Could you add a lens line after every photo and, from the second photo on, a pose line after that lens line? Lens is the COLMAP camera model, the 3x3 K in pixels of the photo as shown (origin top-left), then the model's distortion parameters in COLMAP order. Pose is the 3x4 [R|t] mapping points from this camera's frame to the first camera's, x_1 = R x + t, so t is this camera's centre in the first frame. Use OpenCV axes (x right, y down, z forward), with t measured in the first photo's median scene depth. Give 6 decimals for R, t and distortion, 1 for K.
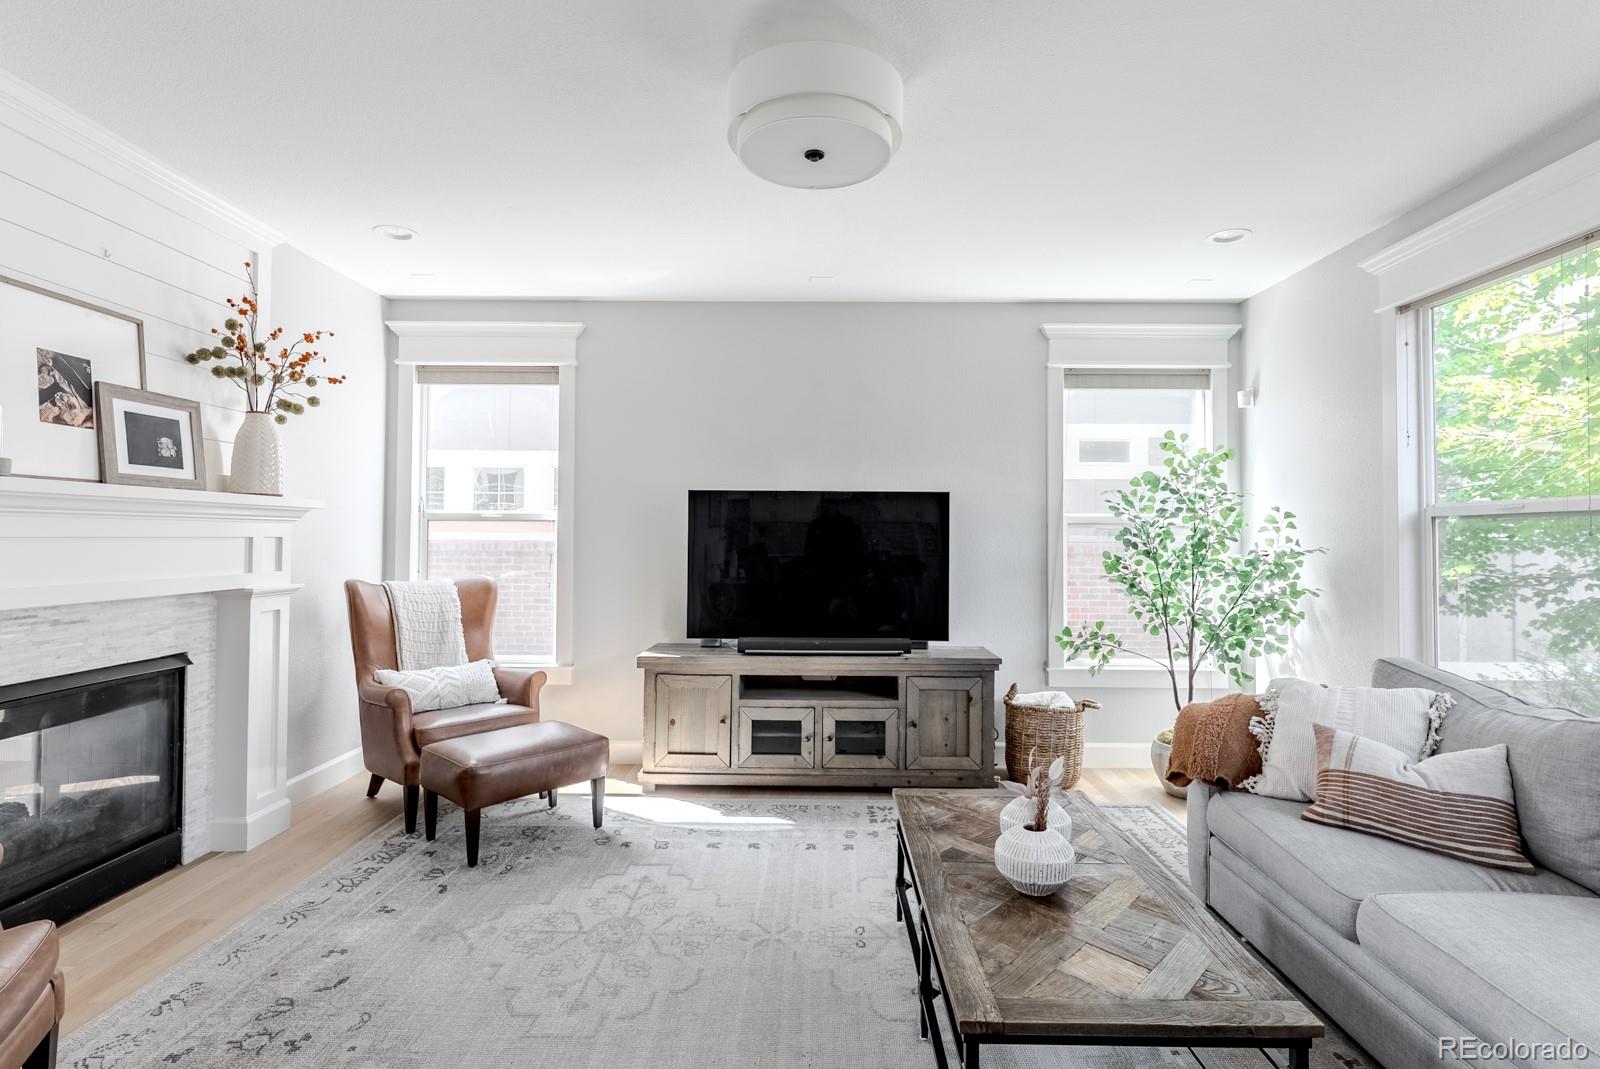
lens RADIAL K [[807.8, 0, 808.9], [0, 807.8, 517.3], [0, 0, 1]] dist [-0.001017, -0.000174]
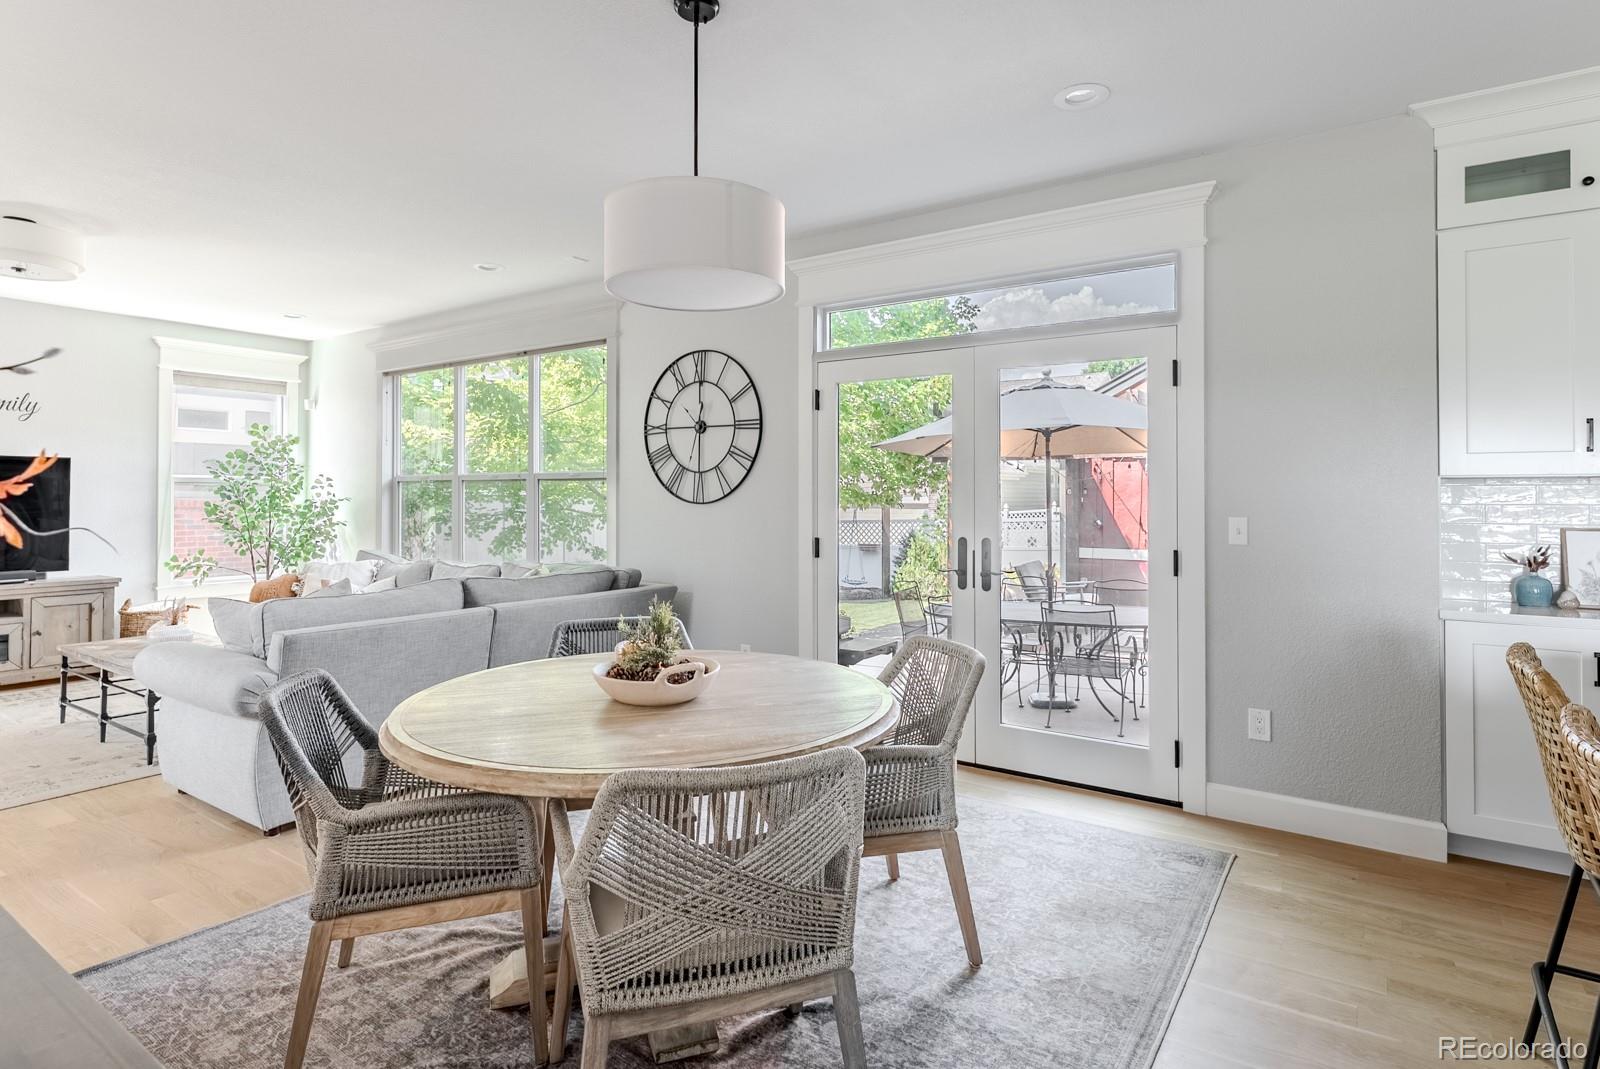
lens RADIAL K [[841.5, 0, 807.3], [0, 841.5, 486.0], [0, 0, 1]] dist [-0.000286, -0.000256]
pose [[0.558673, 0.006108, 0.829366, -0.310209], [-0.017559, 0.999836, 0.004464, -0.013135], [-0.829202, -0.017057, 0.558688, -0.809730]]
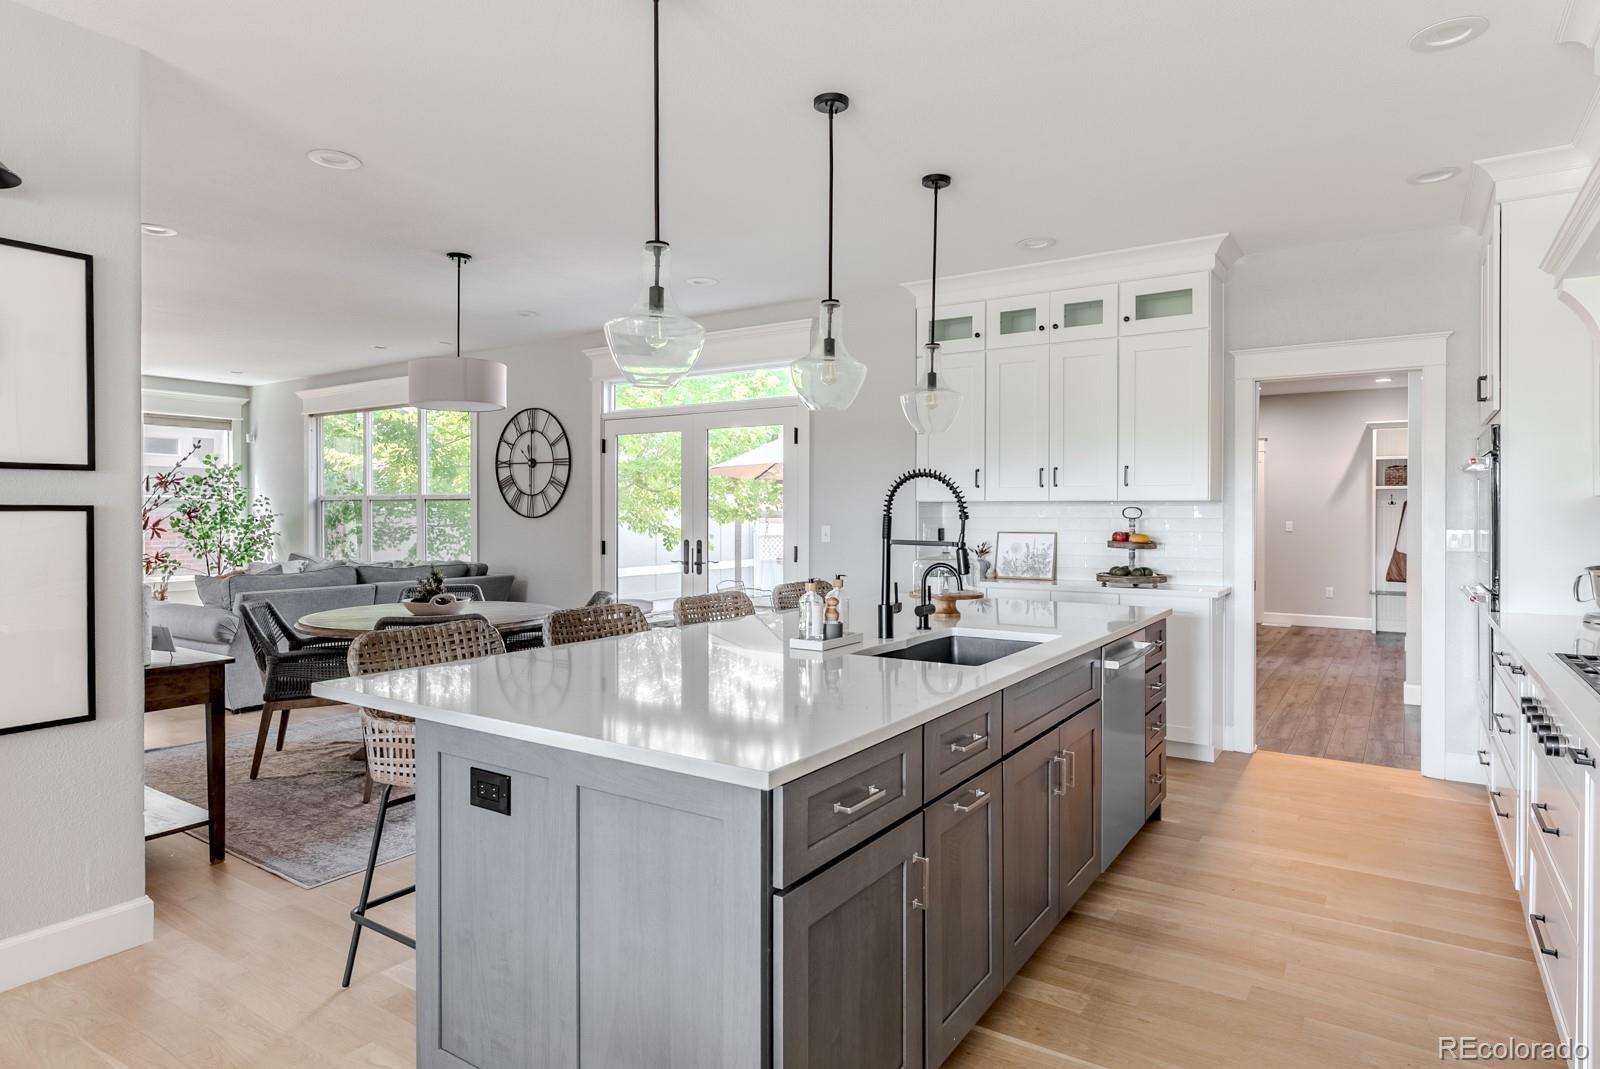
lens RADIAL K [[909.8, 0, 783.2], [0, 909.8, 515.1], [0, 0, 1]] dist [0.000084, -0.001218]
pose [[0.557222, -0.006432, 0.830339, -0.635117], [-0.018144, 0.999637, 0.019920, -0.030430], [-0.830165, -0.026165, 0.556903, -1.448901]]
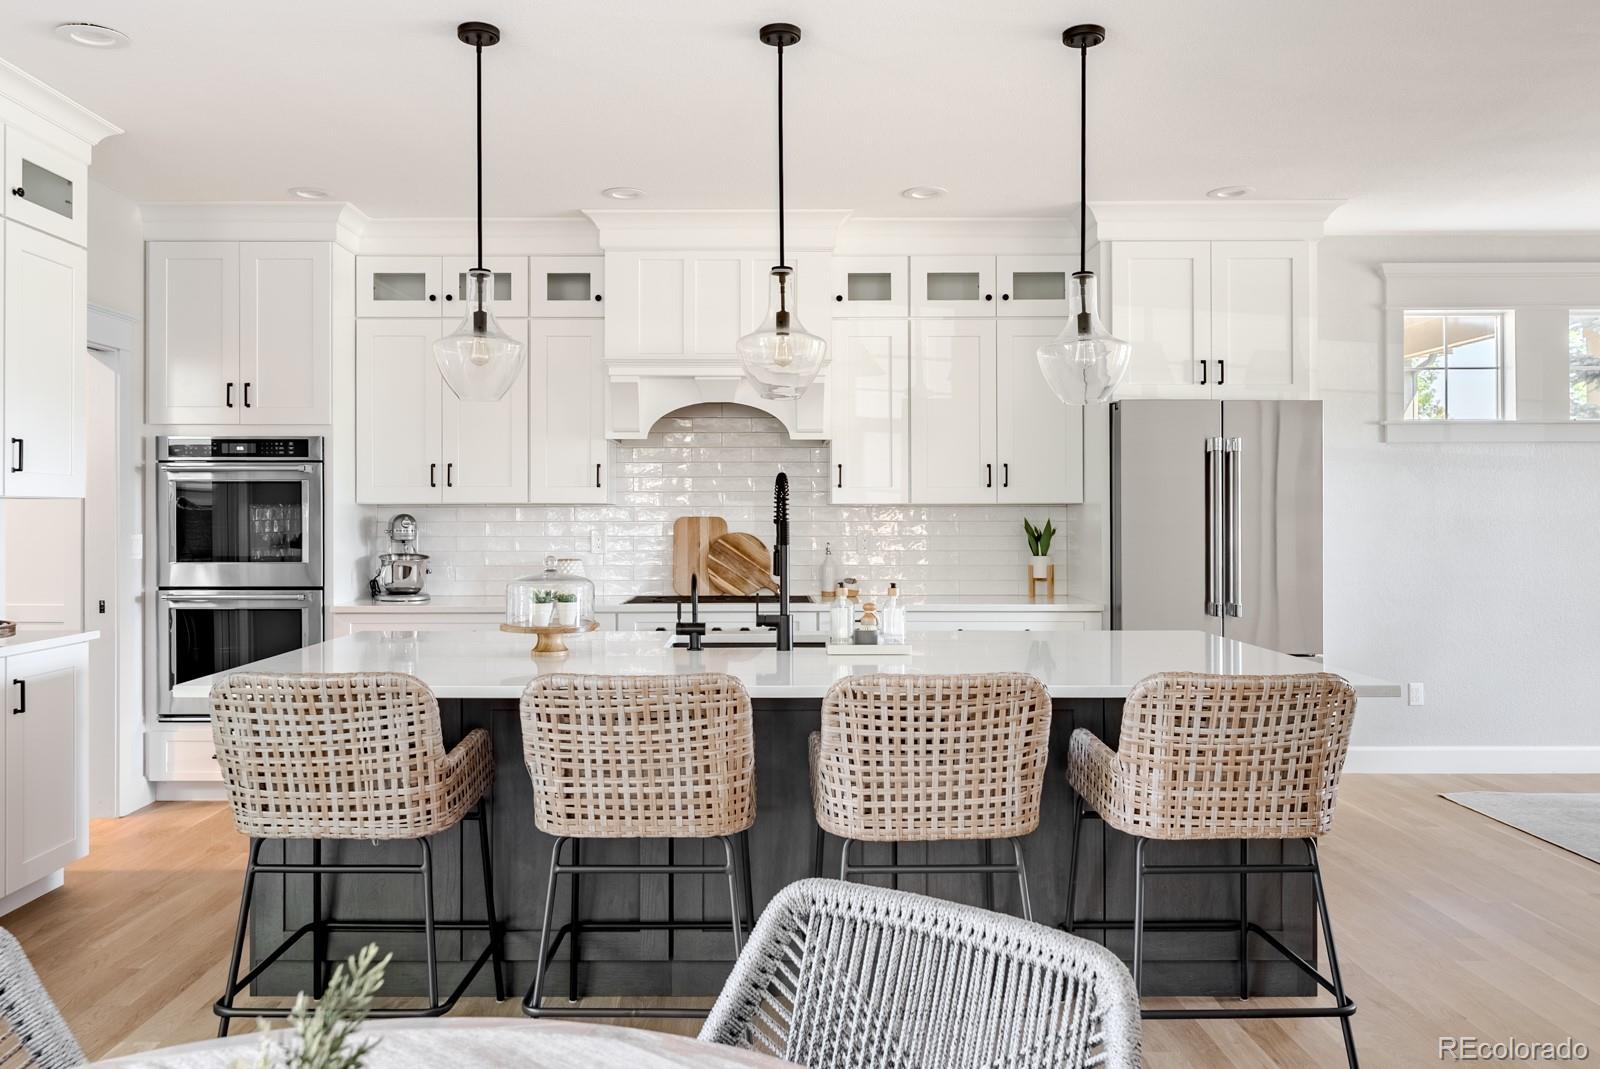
lens RADIAL K [[1168.8, 0, 761.4], [0, 1168.8, 513.4], [0, 0, 1]] dist [0.002572, -0.002471]
pose [[-0.999985, -0.004526, -0.003031, 0.024918], [-0.004448, 0.999669, -0.025325, -0.000495], [0.003145, -0.025311, -0.999675, -0.254143]]
